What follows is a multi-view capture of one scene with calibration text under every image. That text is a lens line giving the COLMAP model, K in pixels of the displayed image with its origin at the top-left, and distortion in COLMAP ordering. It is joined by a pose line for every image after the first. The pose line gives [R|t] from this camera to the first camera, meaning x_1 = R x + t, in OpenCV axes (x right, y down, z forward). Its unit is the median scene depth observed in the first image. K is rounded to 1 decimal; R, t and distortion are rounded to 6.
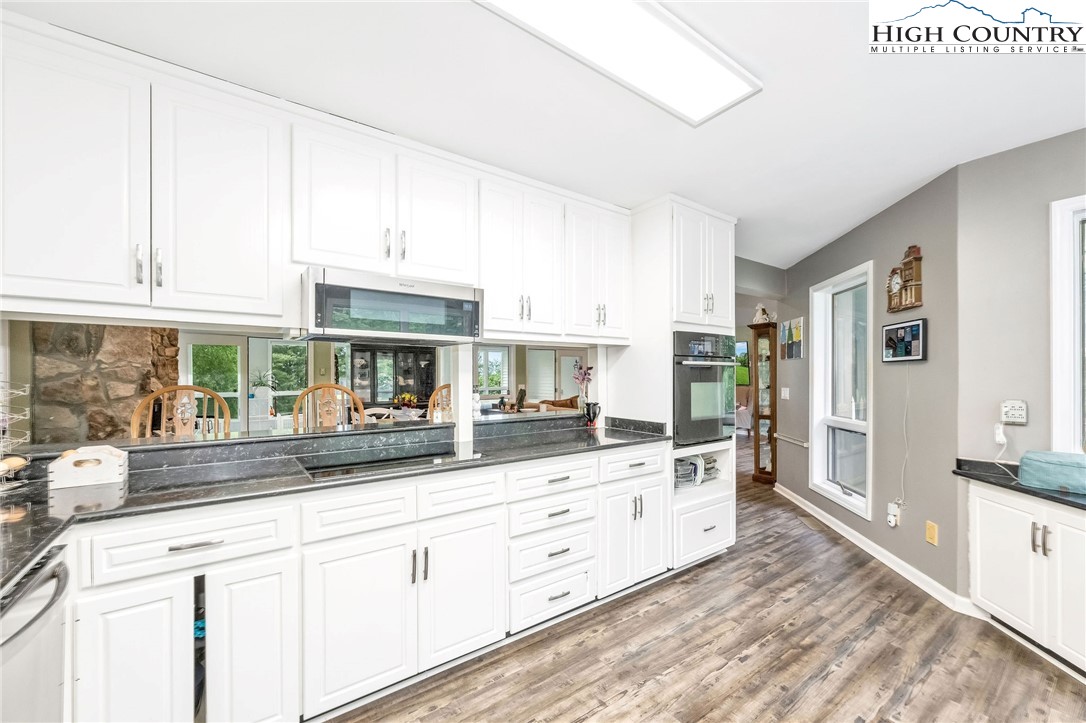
lens RADIAL K [[428.5, 0, 539.9], [0, 428.5, 371.7], [0, 0, 1]] dist [-0.002874, -0.000009]
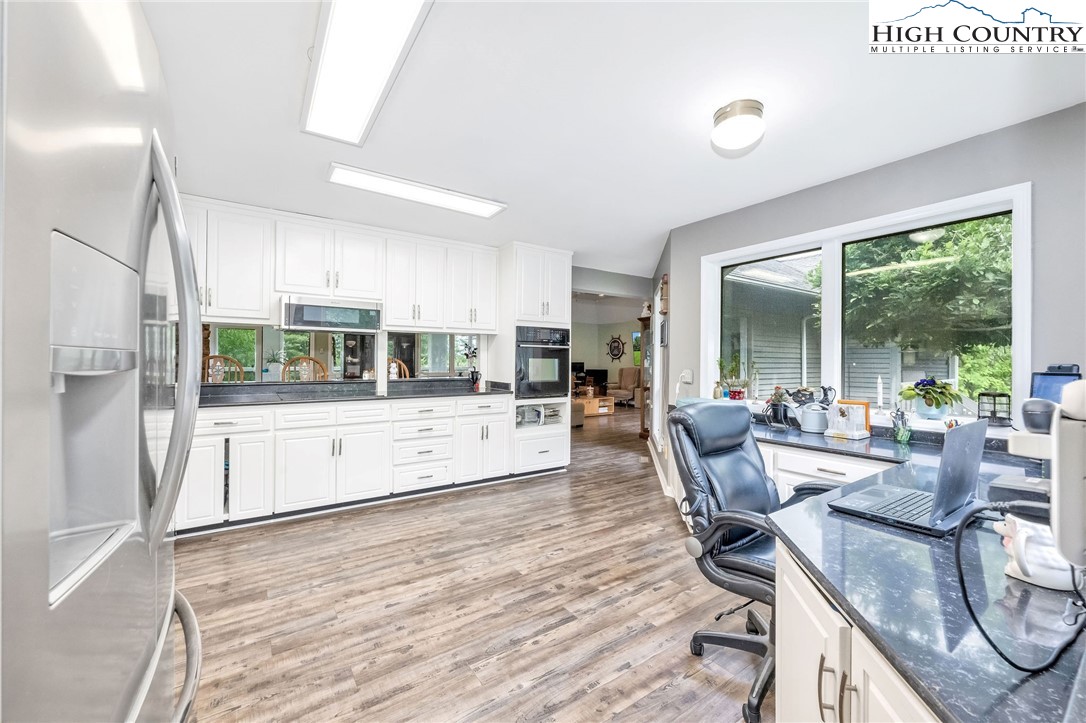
lens RADIAL K [[428.5, 0, 546.2], [0, 428.5, 356.3], [0, 0, 1]] dist [-0.002874, -0.000009]
pose [[0.999633, 0.011824, -0.024370, 0.467182], [-0.011765, 0.999928, 0.002528, 0.012956], [0.024398, -0.002241, 0.999700, -0.605815]]
